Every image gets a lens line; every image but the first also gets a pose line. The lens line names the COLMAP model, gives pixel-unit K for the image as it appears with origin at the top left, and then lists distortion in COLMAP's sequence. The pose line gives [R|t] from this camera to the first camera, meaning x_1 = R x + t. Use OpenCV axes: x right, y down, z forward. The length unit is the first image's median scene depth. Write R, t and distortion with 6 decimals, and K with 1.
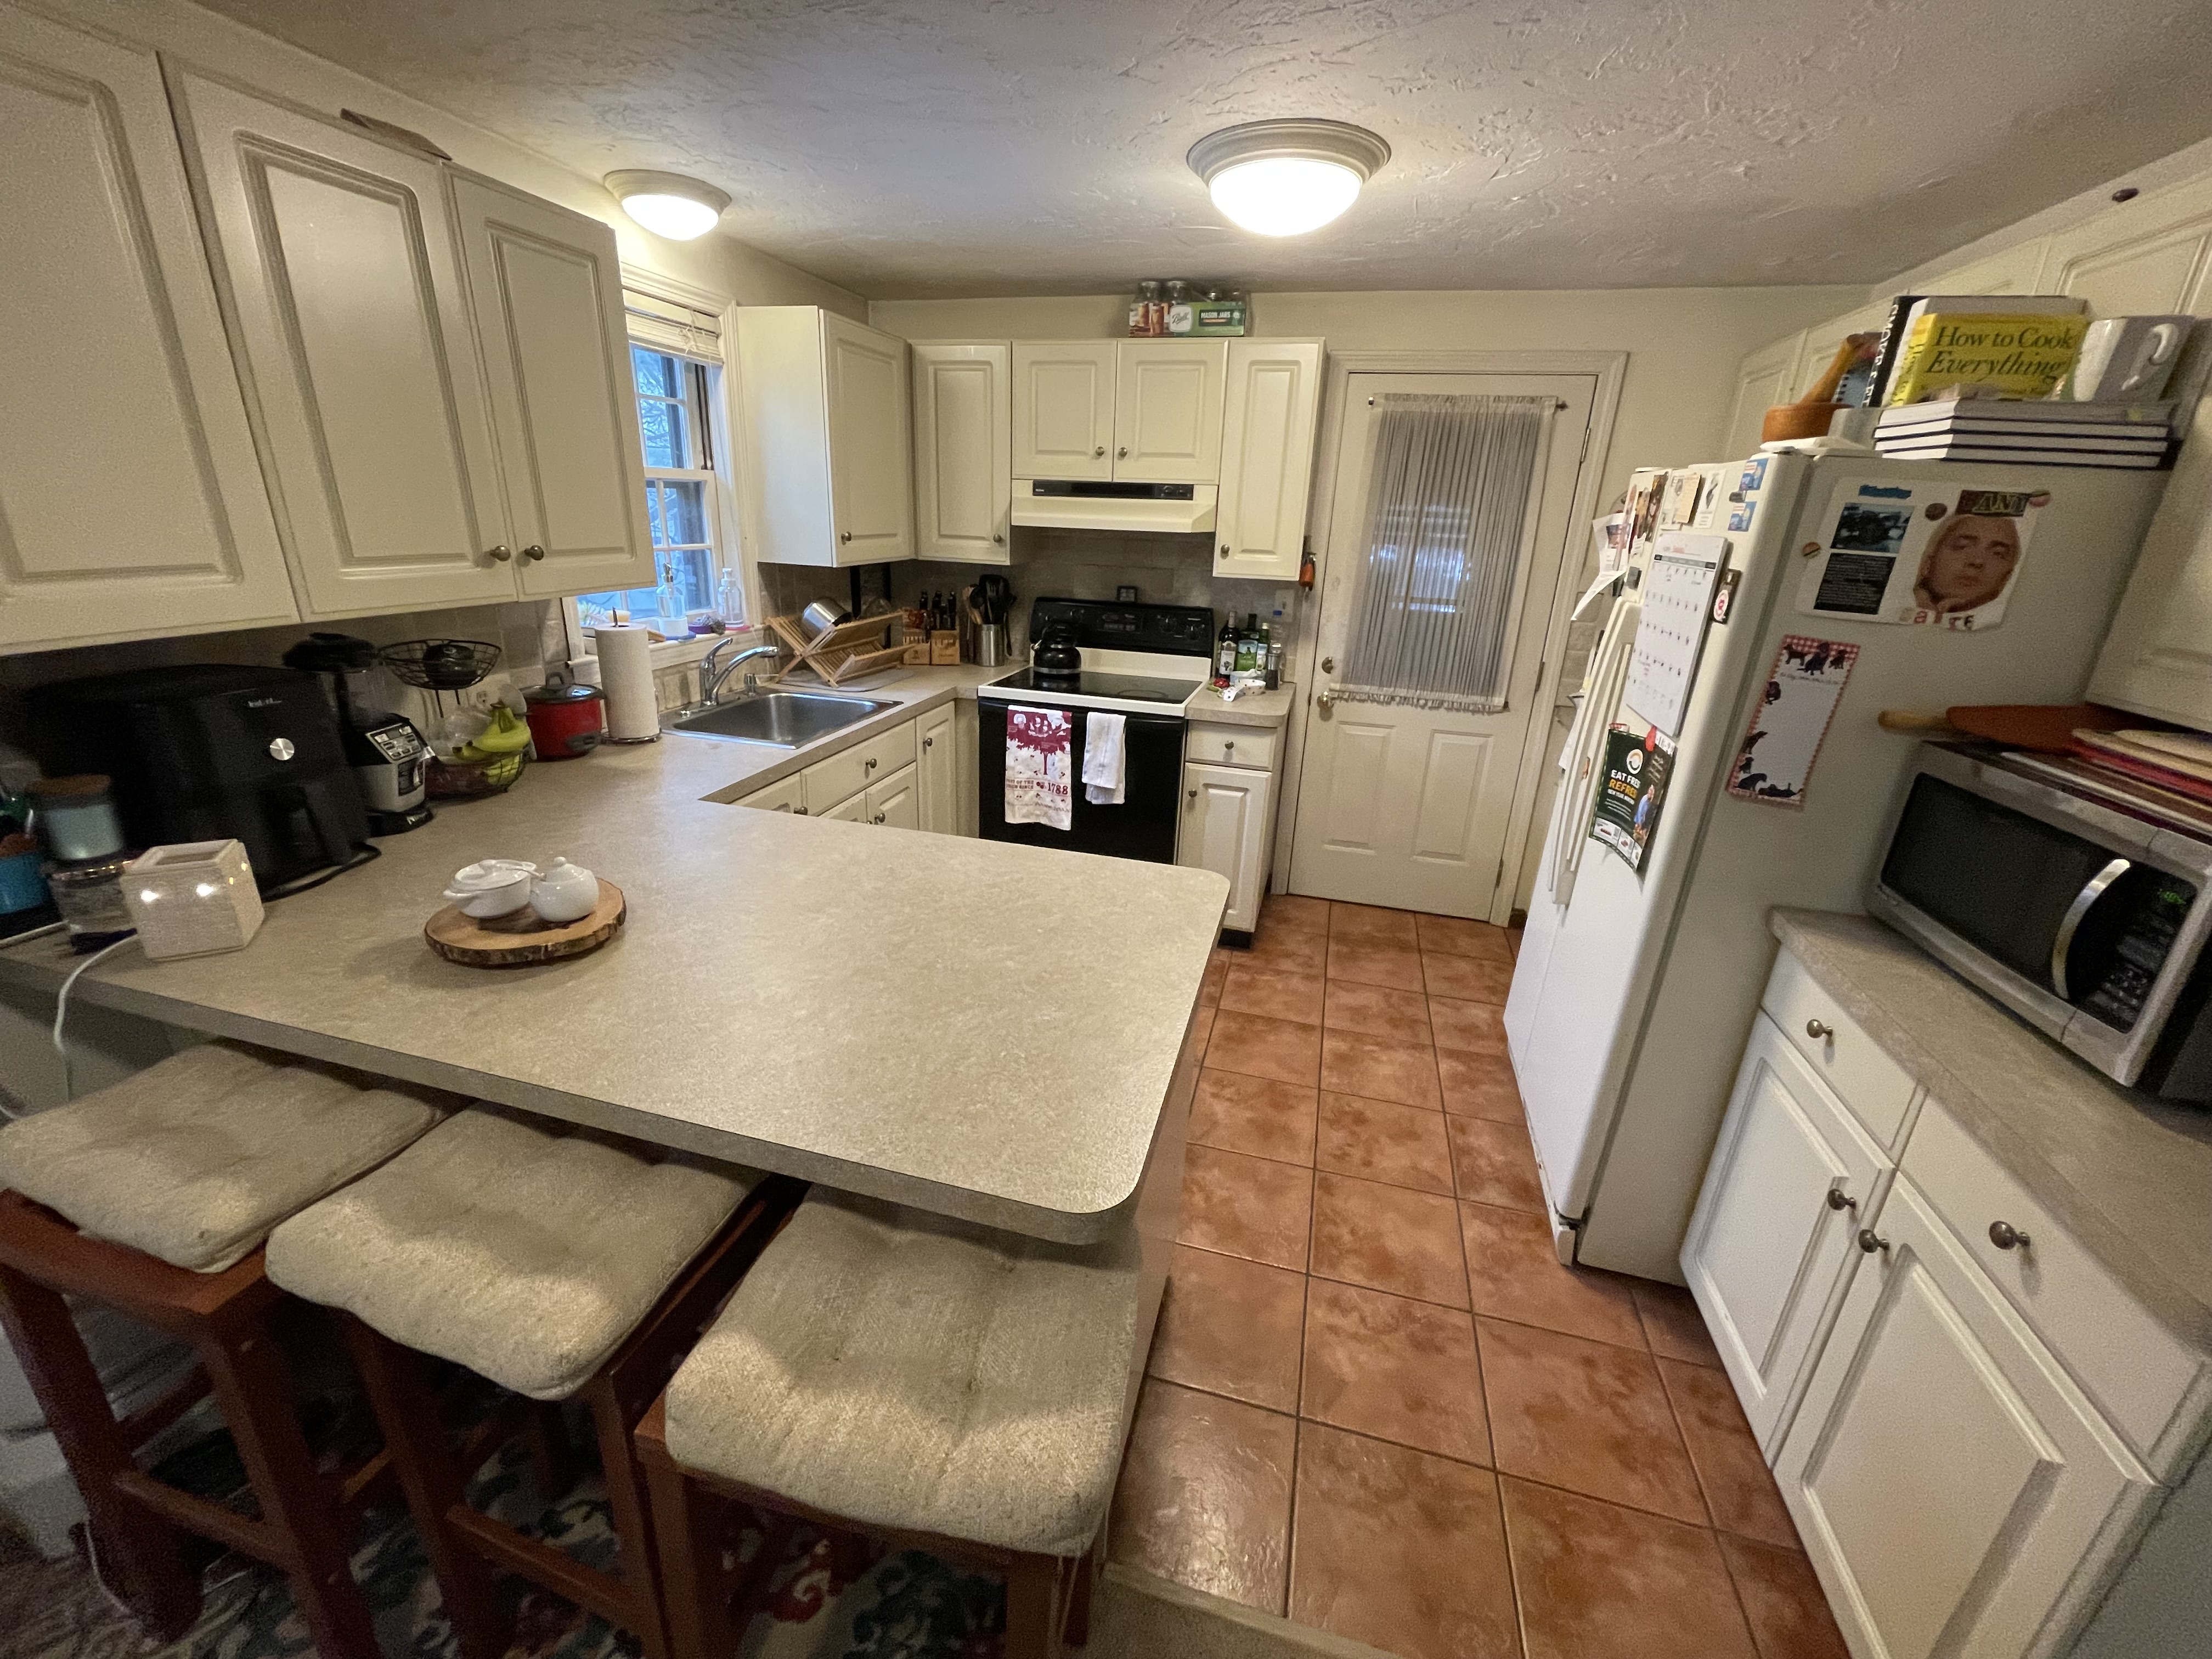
lens RADIAL K [[891.9, 0, 1097.0], [0, 891.9, 820.2], [0, 0, 1]] dist [-0.003576, 0.000383]
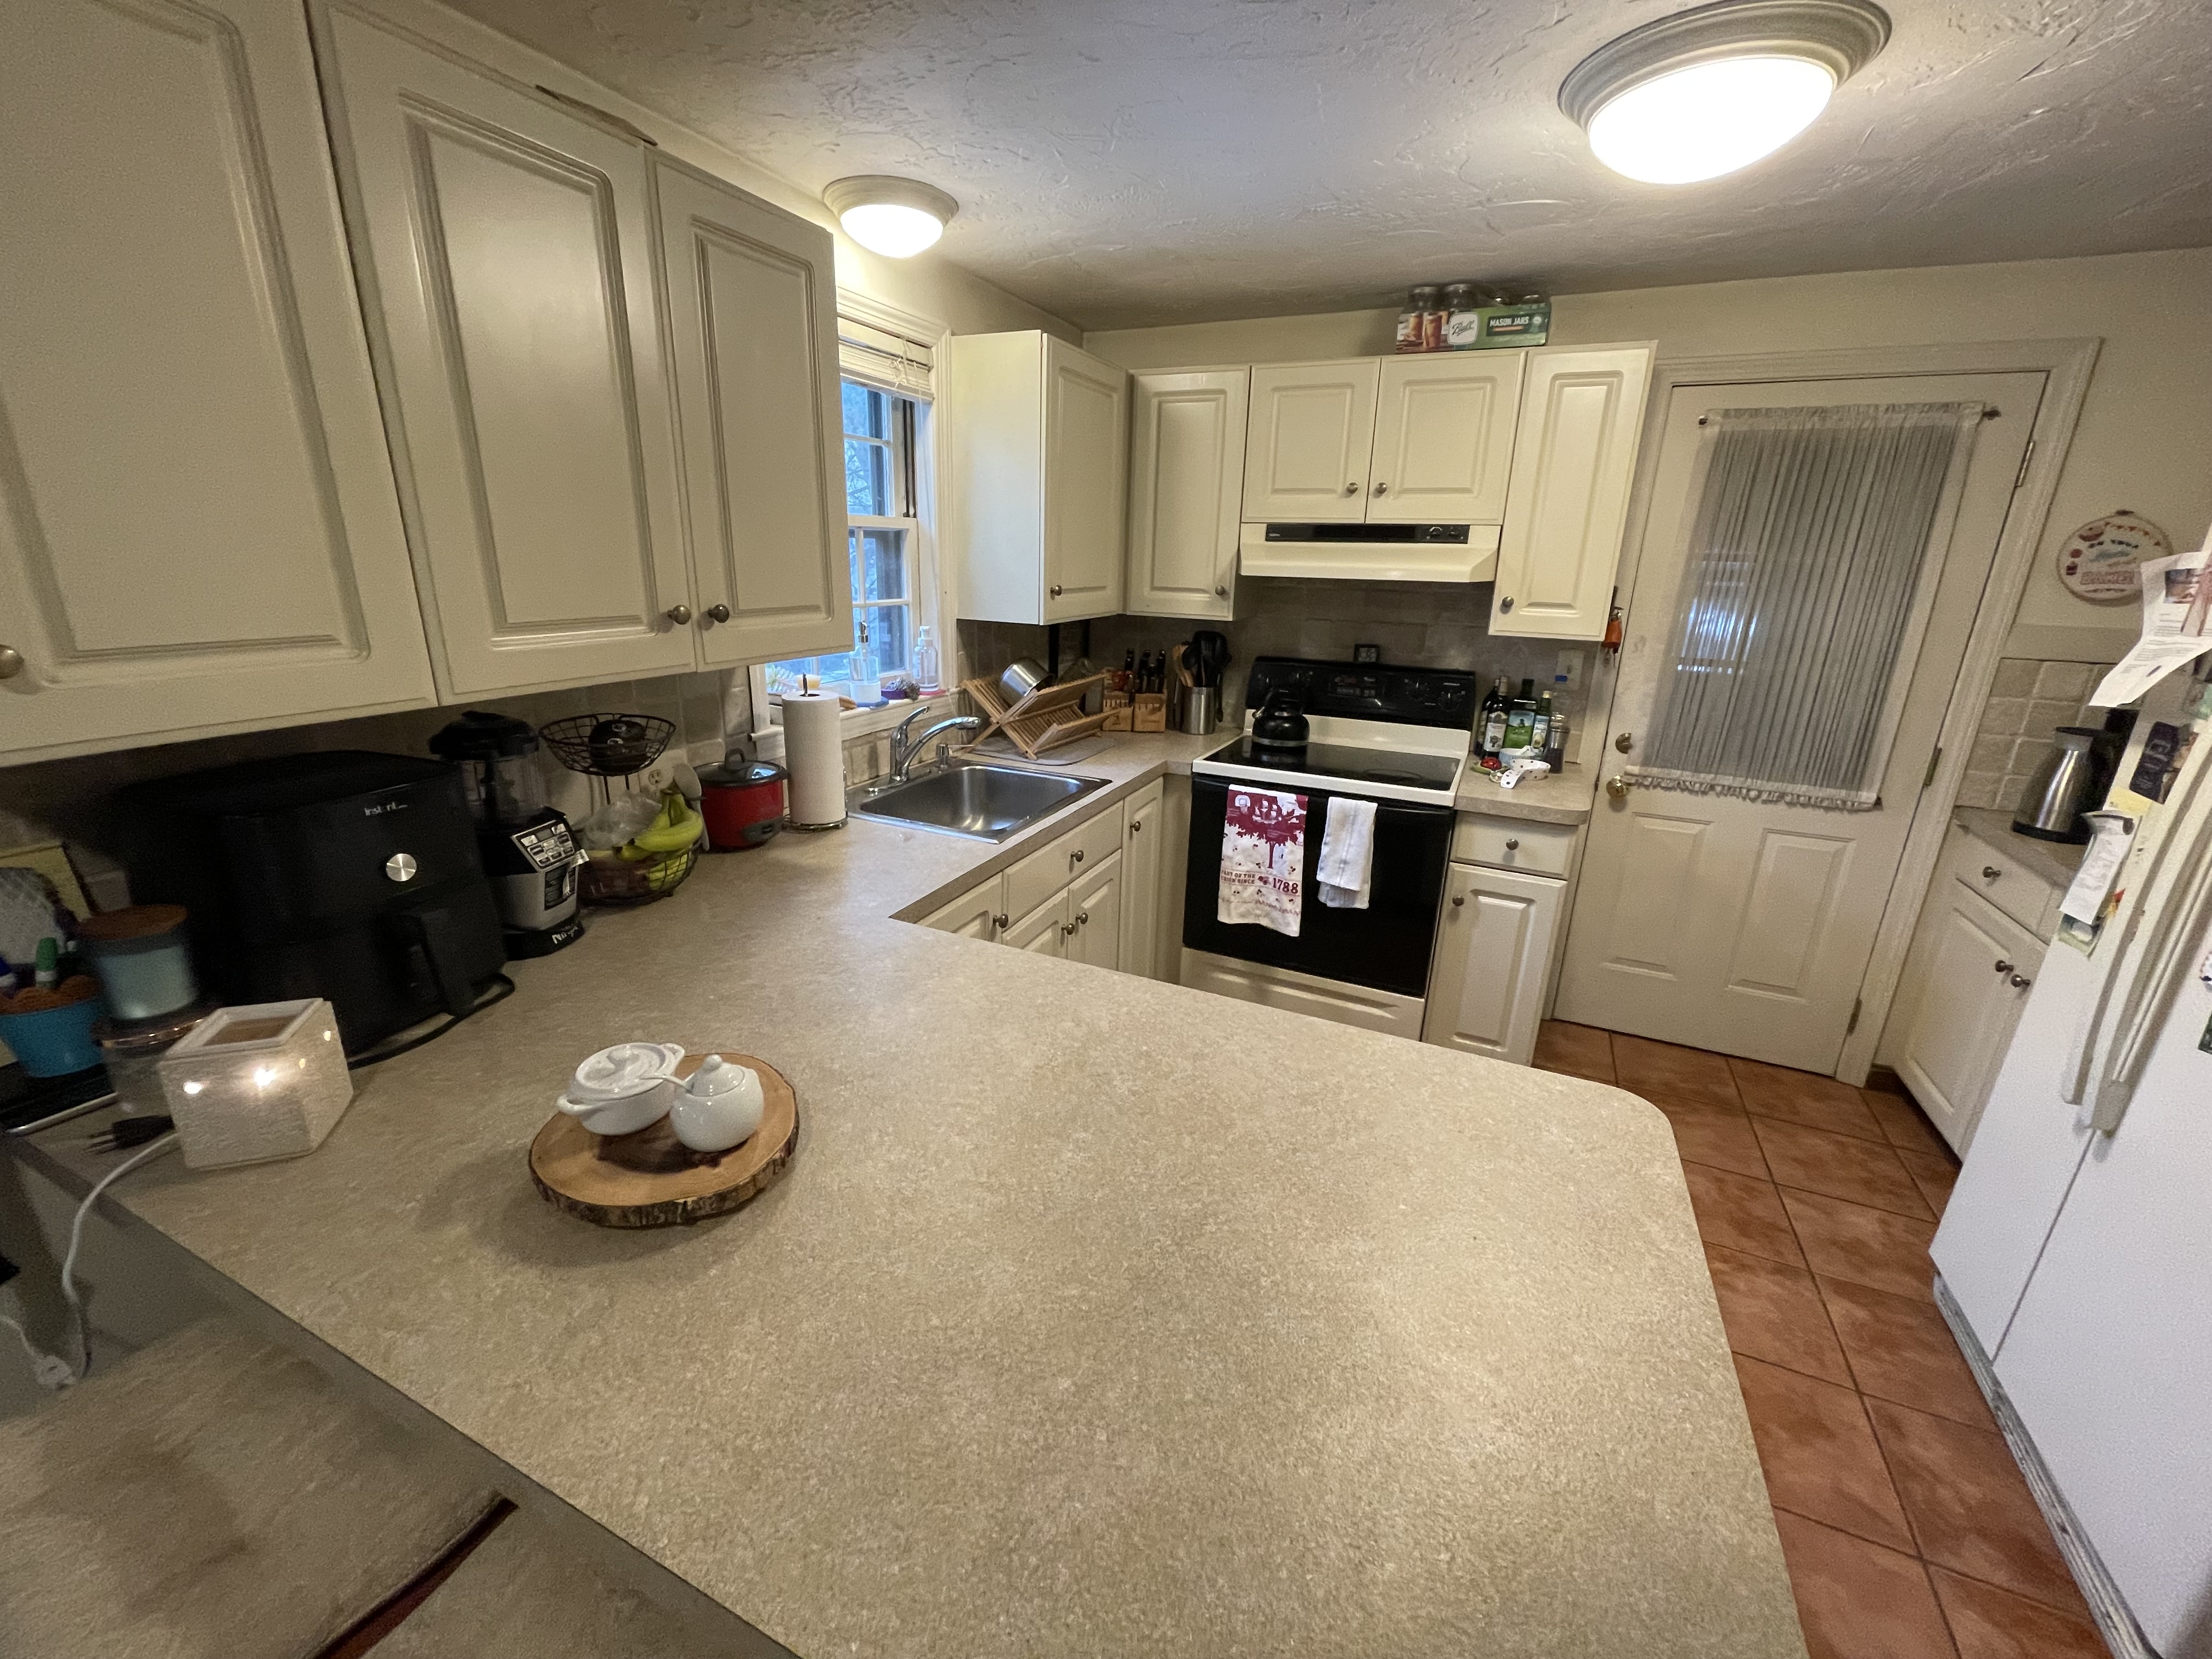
lens RADIAL K [[891.9, 0, 1096.6], [0, 891.9, 818.0], [0, 0, 1]] dist [-0.003576, 0.000383]
pose [[0.985701, 0.037158, -0.164356, -0.114017], [-0.045739, 0.997764, -0.048736, -0.068528], [0.162177, 0.055556, 0.985196, 0.199664]]
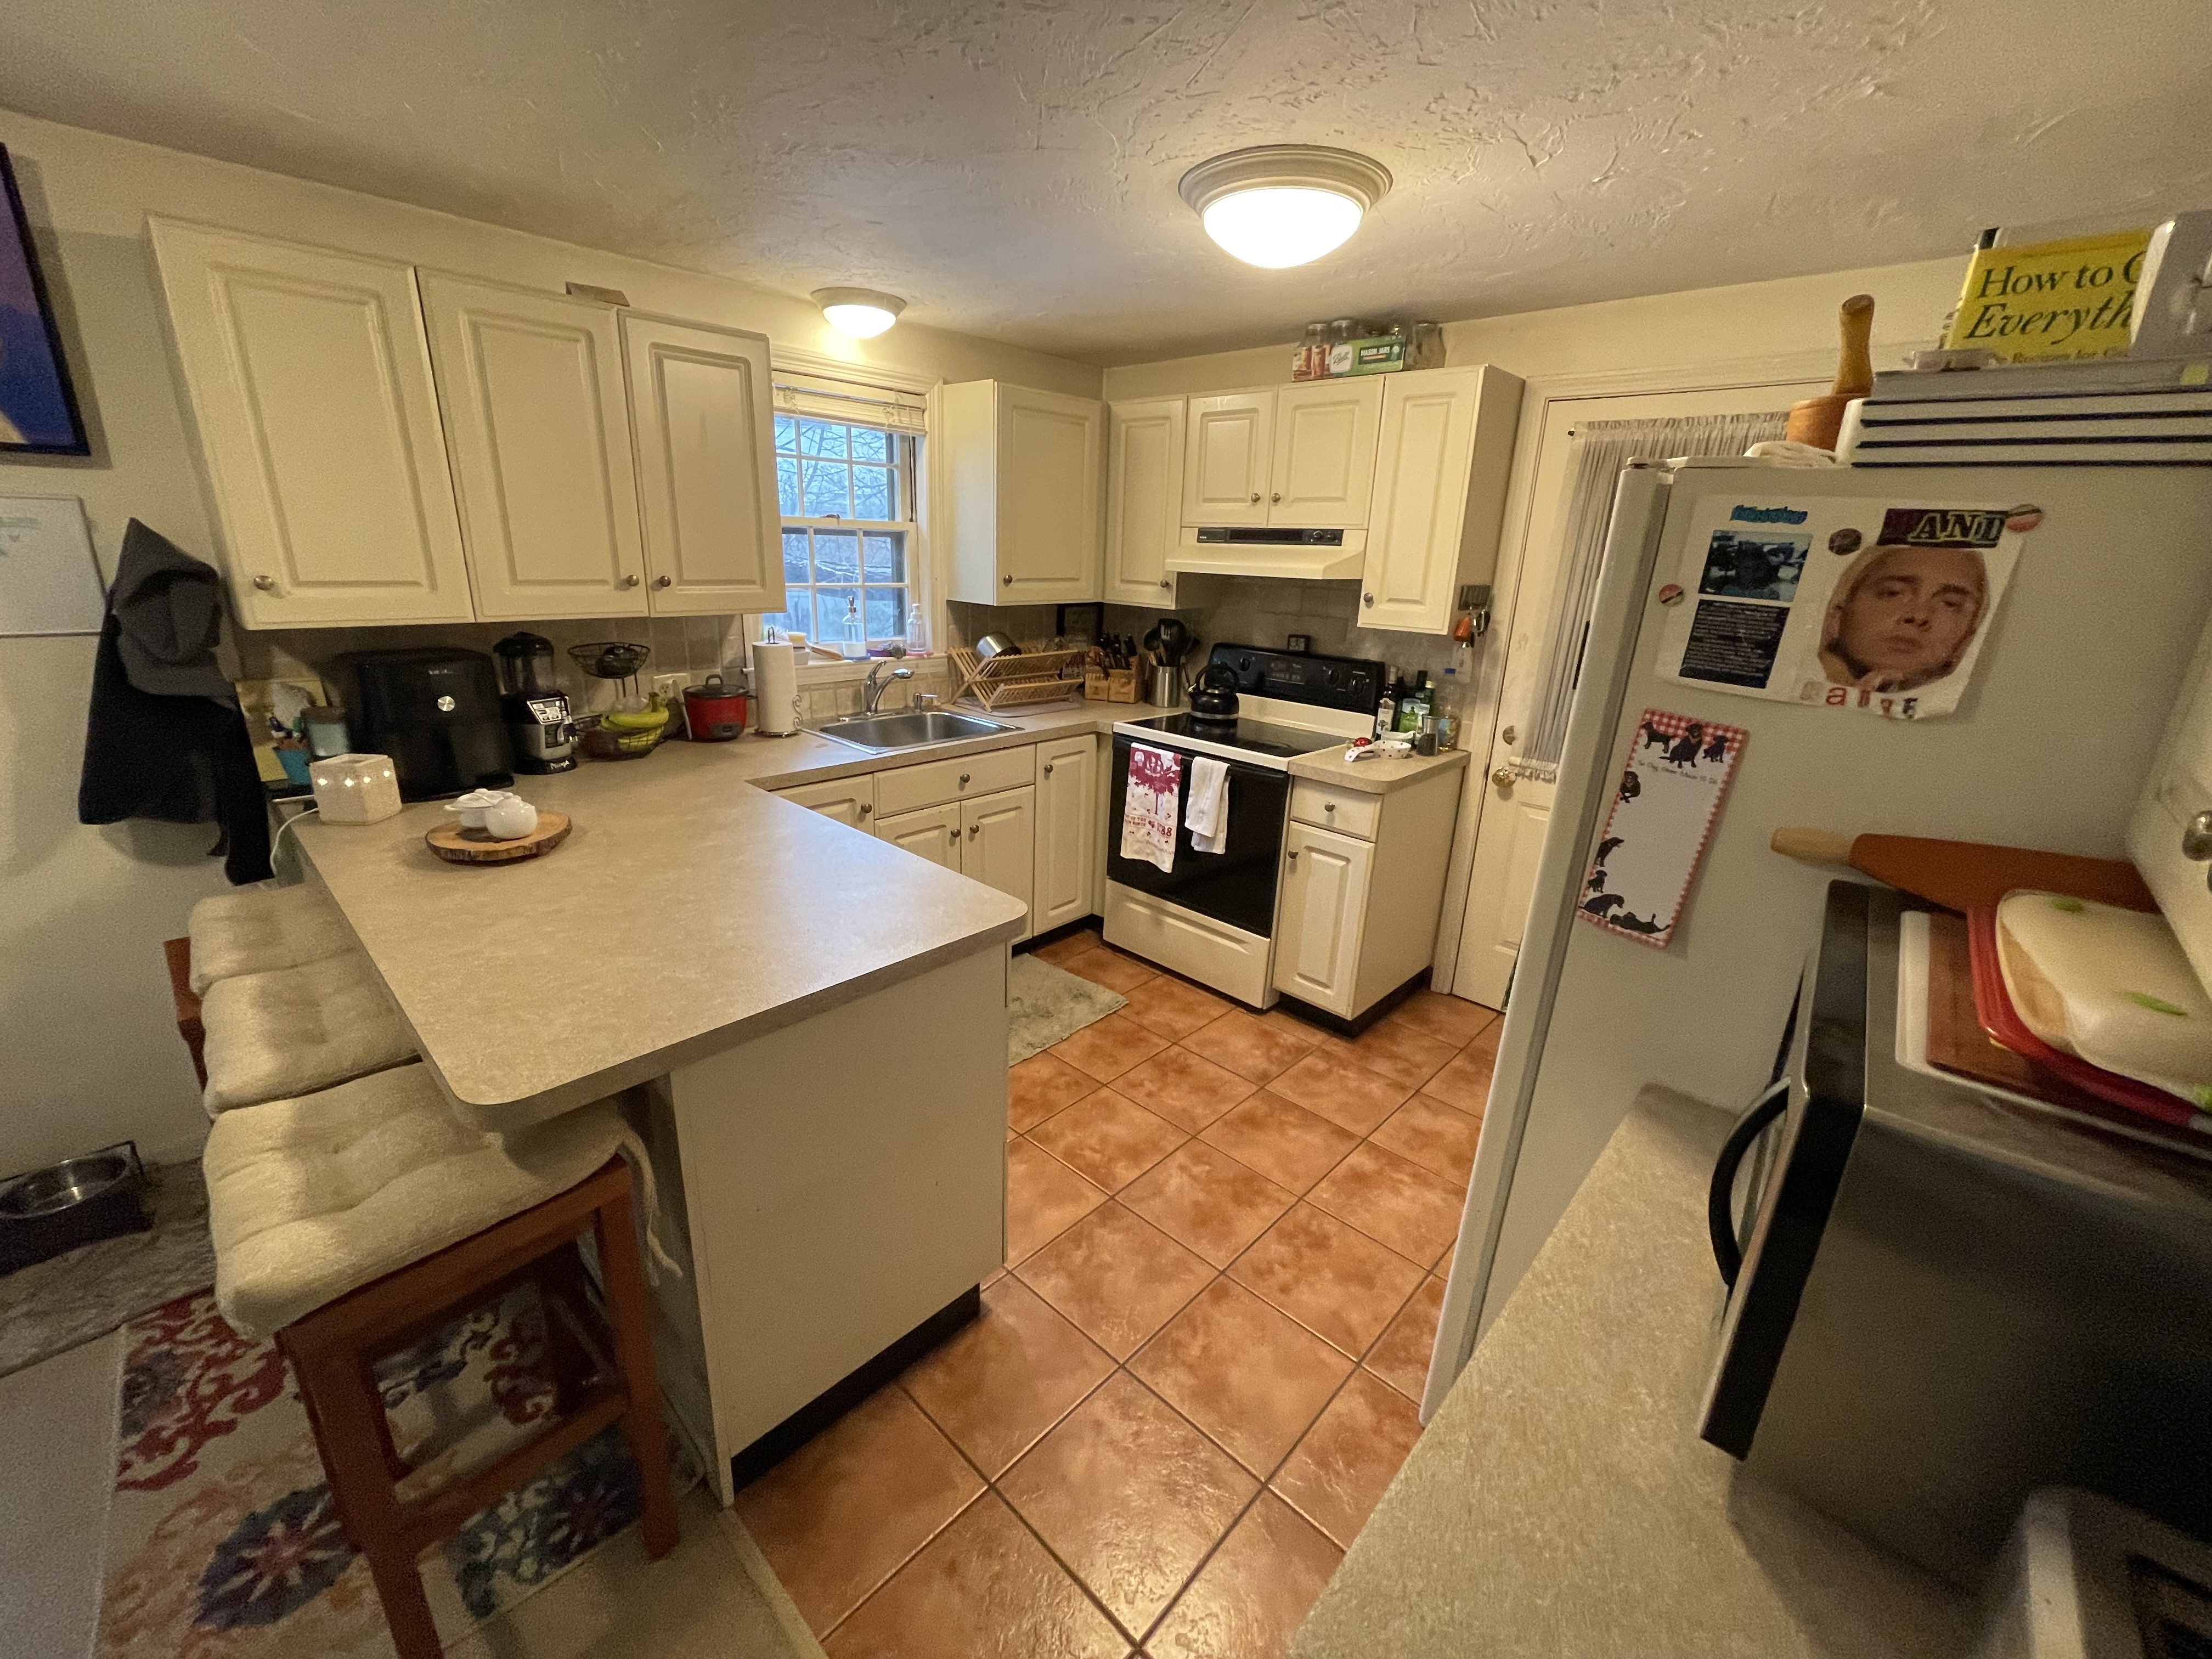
lens RADIAL K [[891.9, 0, 1095.4], [0, 891.9, 820.1], [0, 0, 1]] dist [-0.003576, 0.000383]
pose [[0.881793, 0.135402, -0.451783, 0.462298], [-0.160835, 0.986814, -0.018165, -0.020926], [0.443366, 0.088681, 0.891943, 0.098996]]
